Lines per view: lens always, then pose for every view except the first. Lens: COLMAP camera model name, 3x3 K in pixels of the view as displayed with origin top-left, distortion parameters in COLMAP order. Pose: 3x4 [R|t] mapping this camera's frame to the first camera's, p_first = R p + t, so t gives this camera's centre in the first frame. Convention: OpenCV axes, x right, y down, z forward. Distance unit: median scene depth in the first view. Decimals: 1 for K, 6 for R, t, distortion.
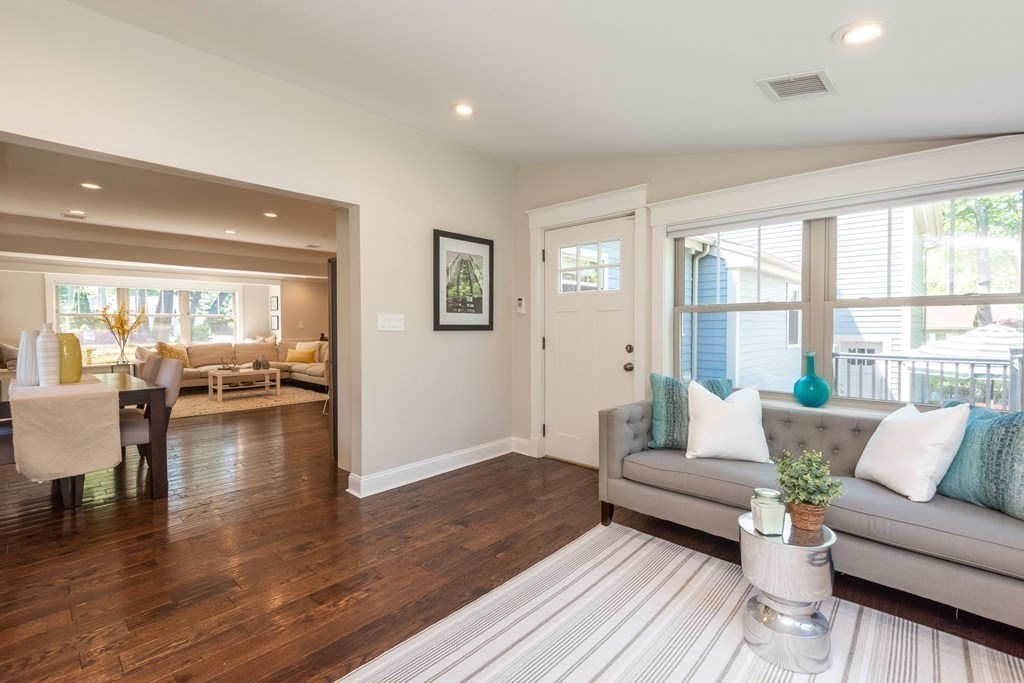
lens RADIAL K [[457.3, 0, 513.2], [0, 457.3, 335.5], [0, 0, 1]] dist [0.021058, -0.010162]
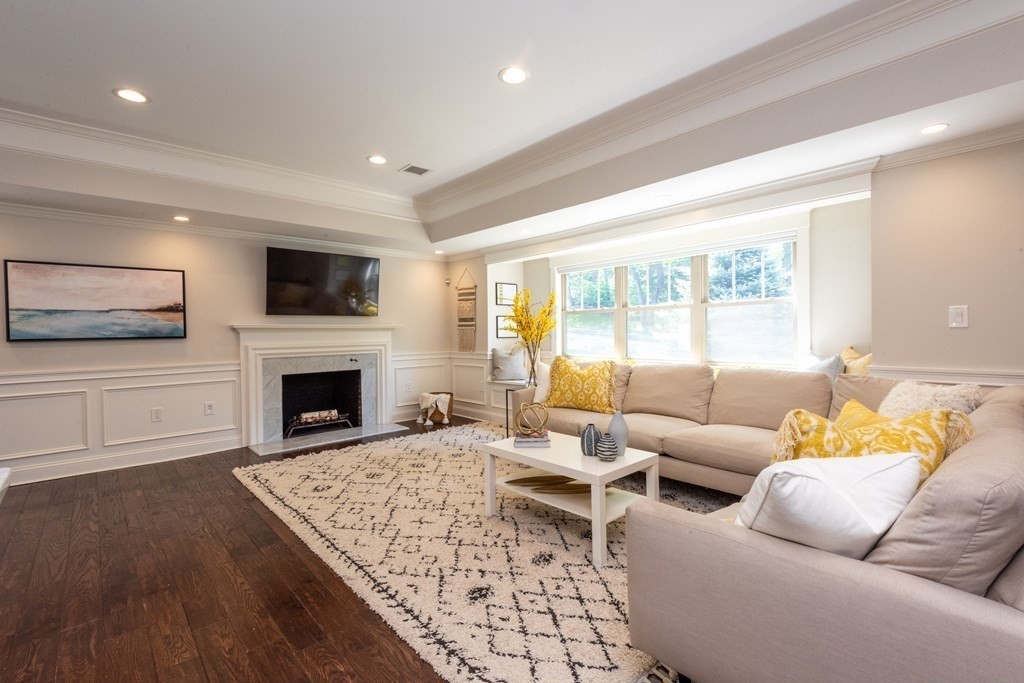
lens RADIAL K [[457.3, 0, 520.7], [0, 457.3, 337.9], [0, 0, 1]] dist [0.021058, -0.010162]
pose [[-0.062725, 0.016435, -0.997896, -0.193158], [-0.010668, 0.999796, 0.017137, -0.013793], [0.997974, 0.011720, -0.062537, 0.844256]]
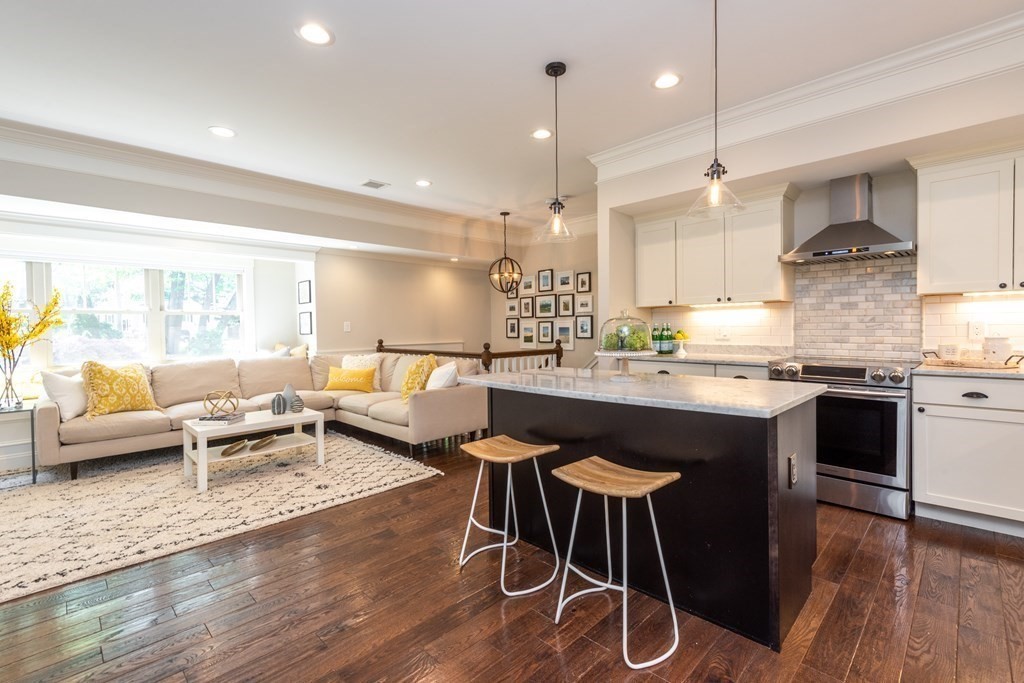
lens RADIAL K [[457.3, 0, 514.8], [0, 457.3, 336.3], [0, 0, 1]] dist [0.021058, -0.010162]
pose [[0.999599, -0.011249, -0.025982, -0.245614], [0.011138, 0.999928, -0.004389, -0.005341], [0.026030, 0.004097, 0.999653, 0.432785]]
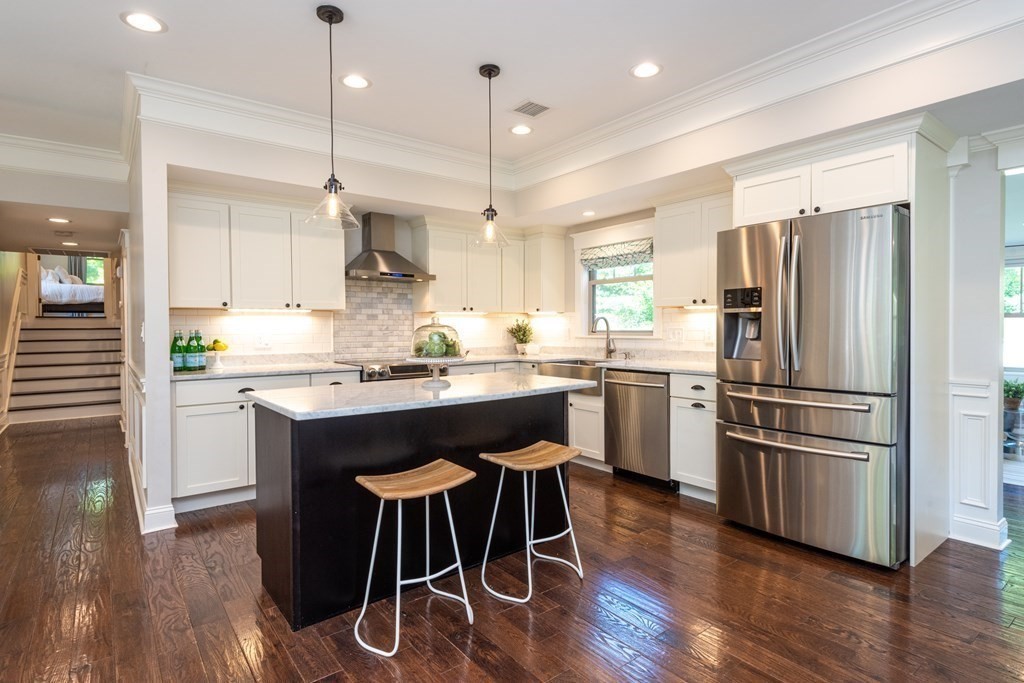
lens RADIAL K [[530.7, 0, 519.0], [0, 530.7, 334.4], [0, 0, 1]] dist [0.024960, -0.014679]
pose [[0.148129, -0.013804, 0.988872, -0.492264], [0.030233, 0.999498, 0.009424, -0.012328], [-0.988506, 0.028501, 0.148472, 0.598730]]
